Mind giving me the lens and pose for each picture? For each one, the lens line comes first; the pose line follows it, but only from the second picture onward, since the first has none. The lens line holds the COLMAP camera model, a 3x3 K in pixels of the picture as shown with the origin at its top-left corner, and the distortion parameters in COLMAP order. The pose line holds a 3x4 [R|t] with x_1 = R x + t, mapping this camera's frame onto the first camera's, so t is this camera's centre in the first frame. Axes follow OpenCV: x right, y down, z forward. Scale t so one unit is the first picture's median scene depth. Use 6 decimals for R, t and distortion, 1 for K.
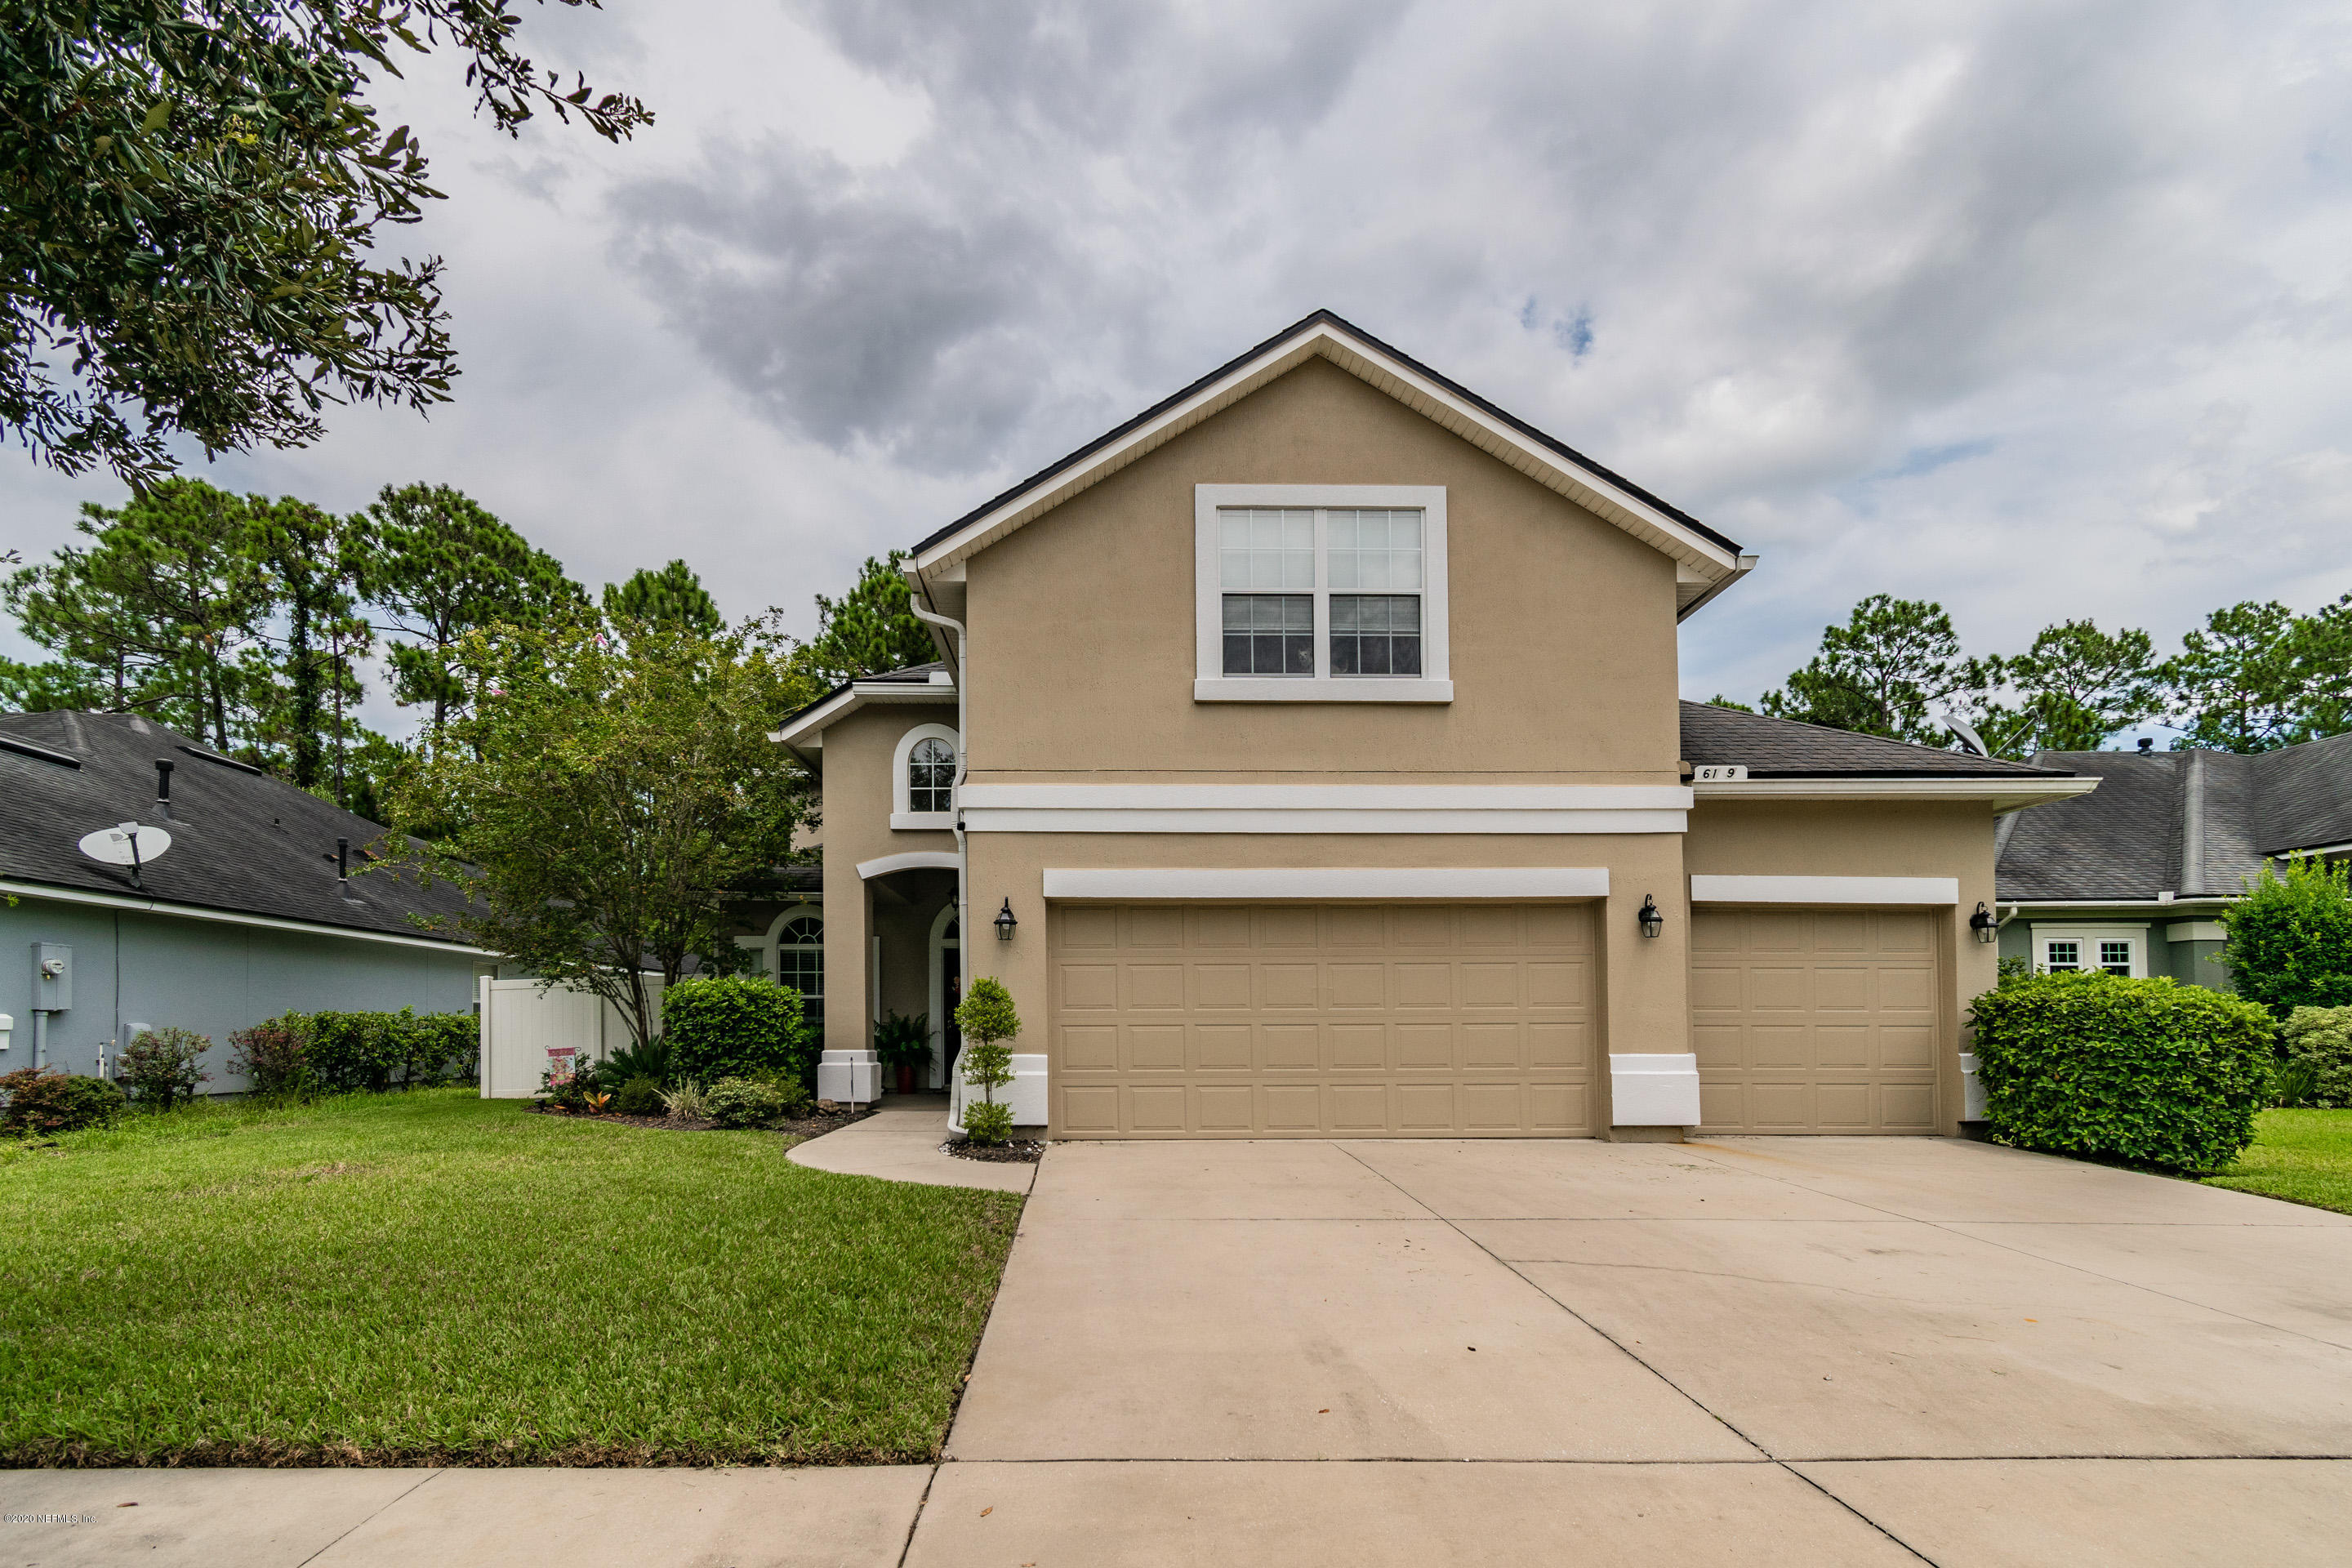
lens RADIAL K [[1122.0, 0, 1204.7], [0, 1122.0, 859.5], [0, 0, 1]] dist [0.002188, 0.000564]
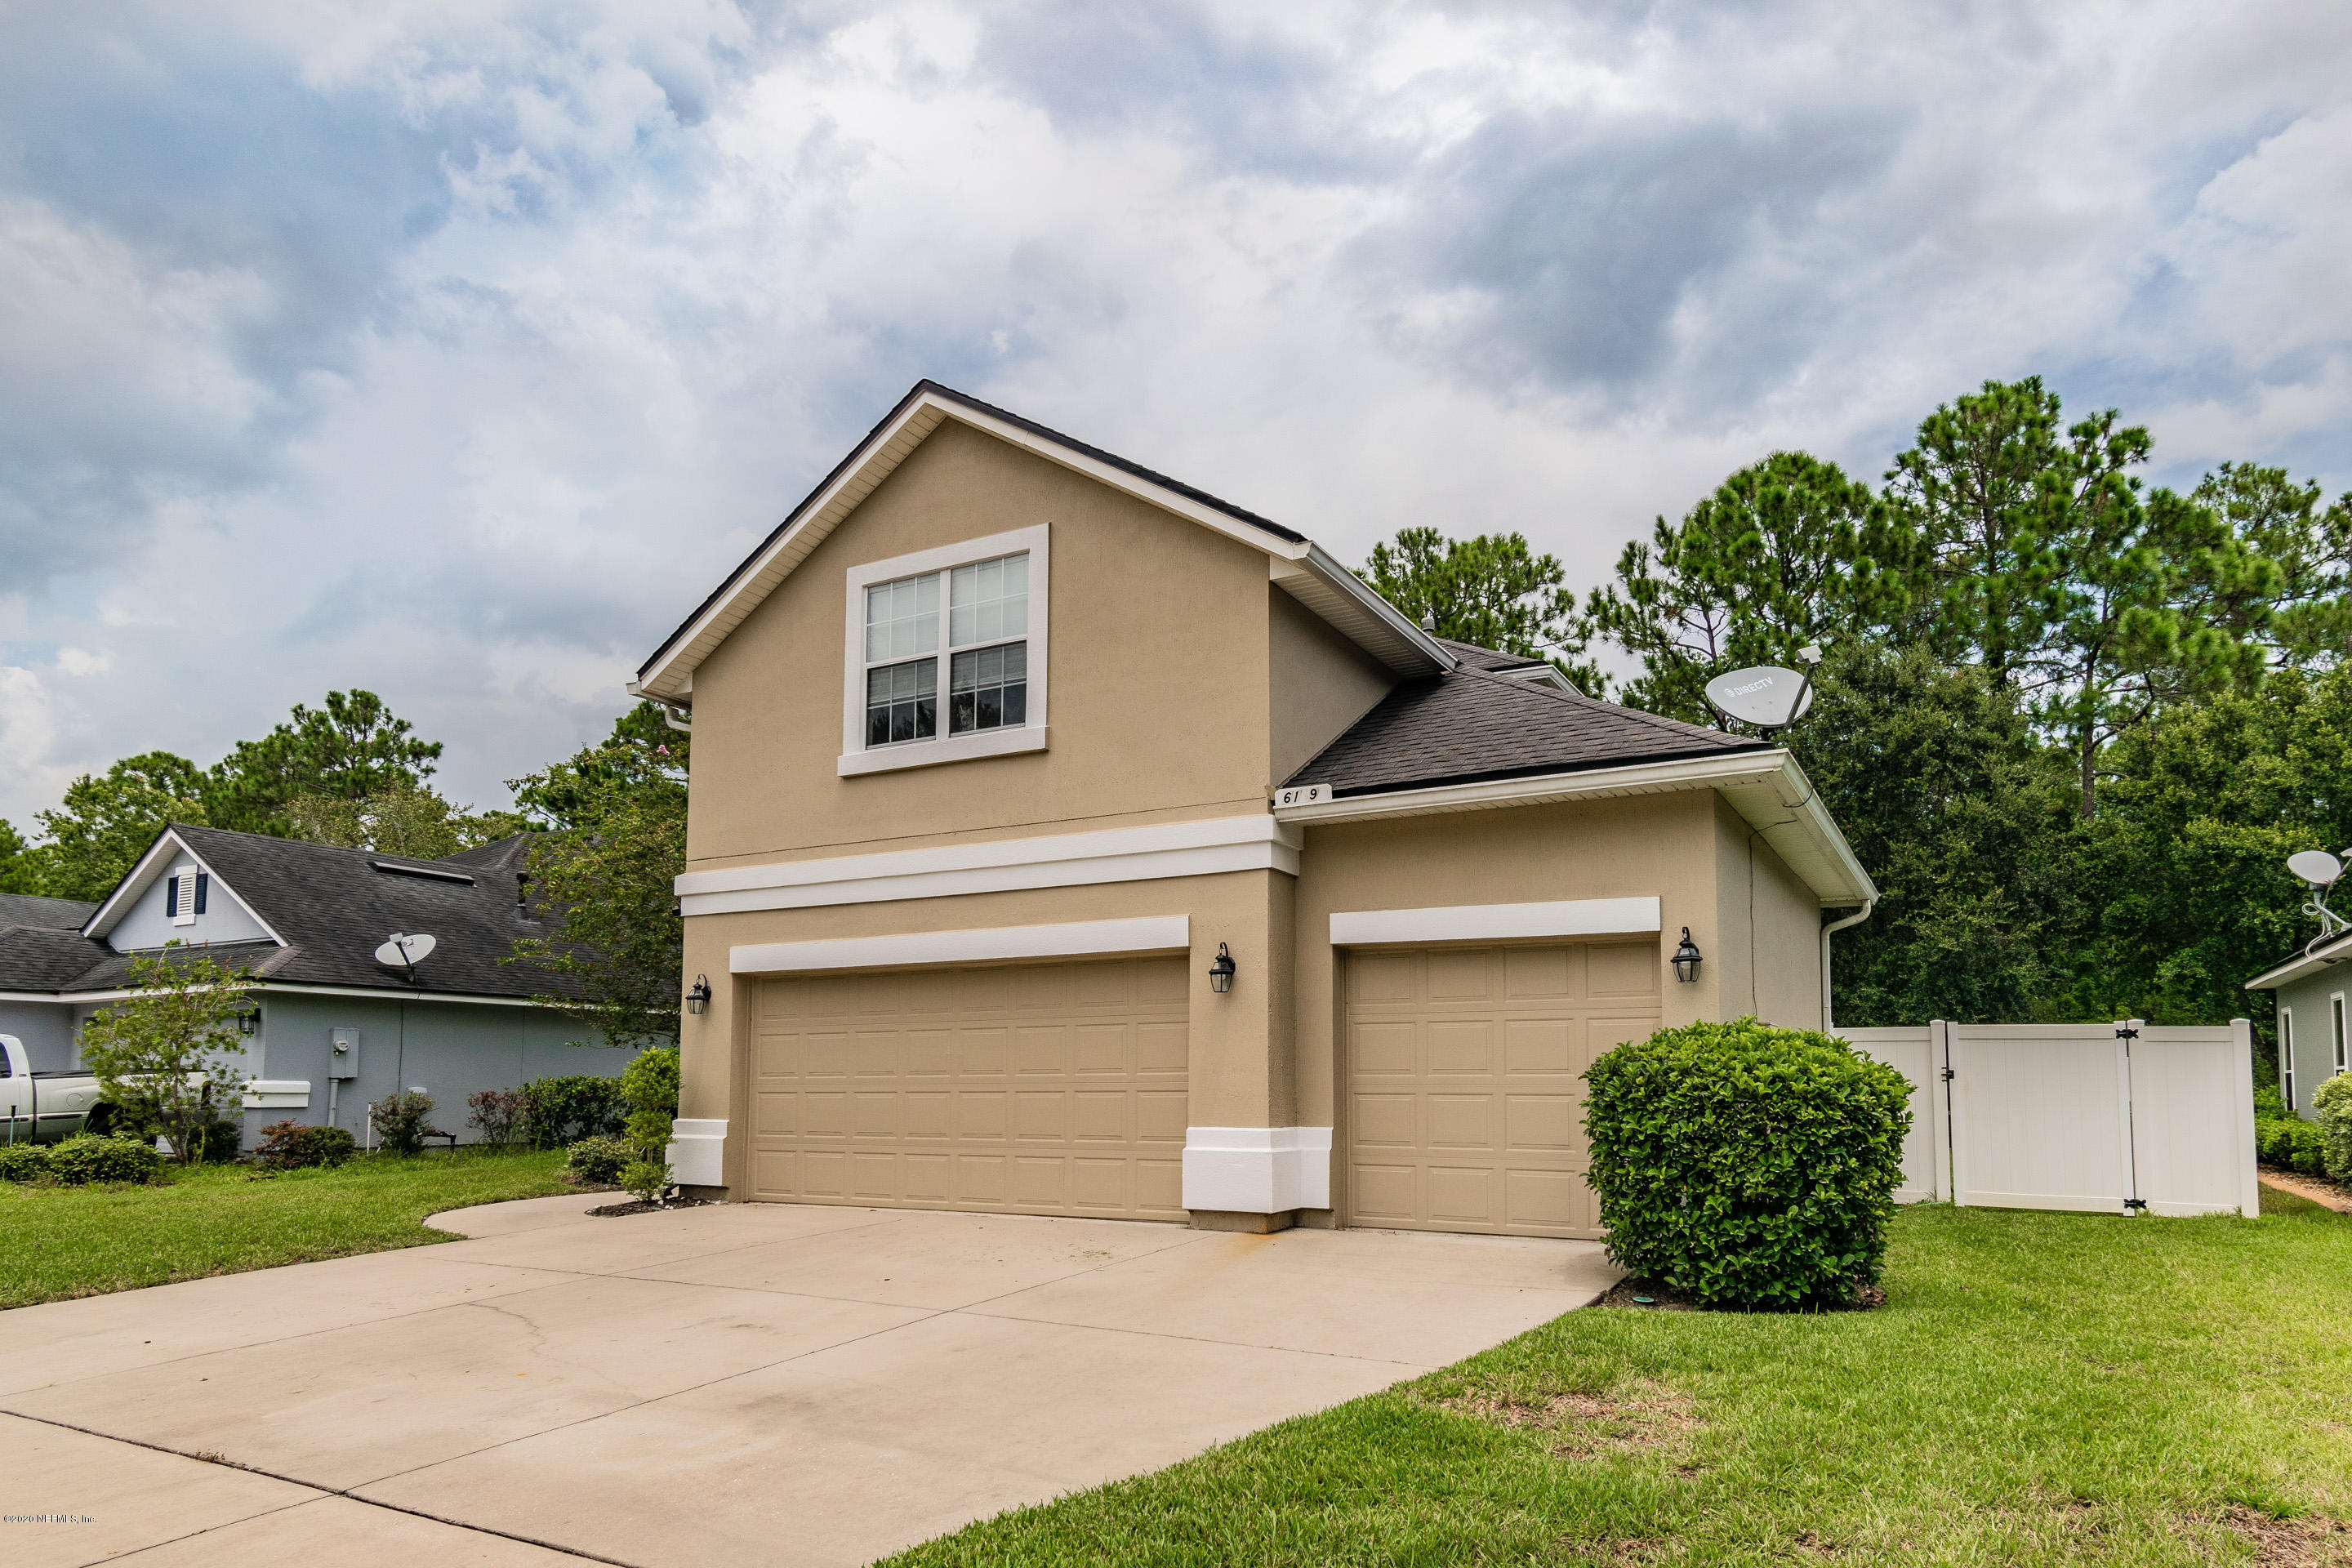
lens RADIAL K [[1415.0, 0, 1176.0], [0, 1415.0, 784.0], [0, 0, 1]] dist [0.000281, -0.000459]
pose [[0.863675, -0.105073, -0.492977, 0.893501], [0.073476, 0.993829, -0.083099, -0.003121], [0.498666, 0.035549, 0.866065, 0.018017]]
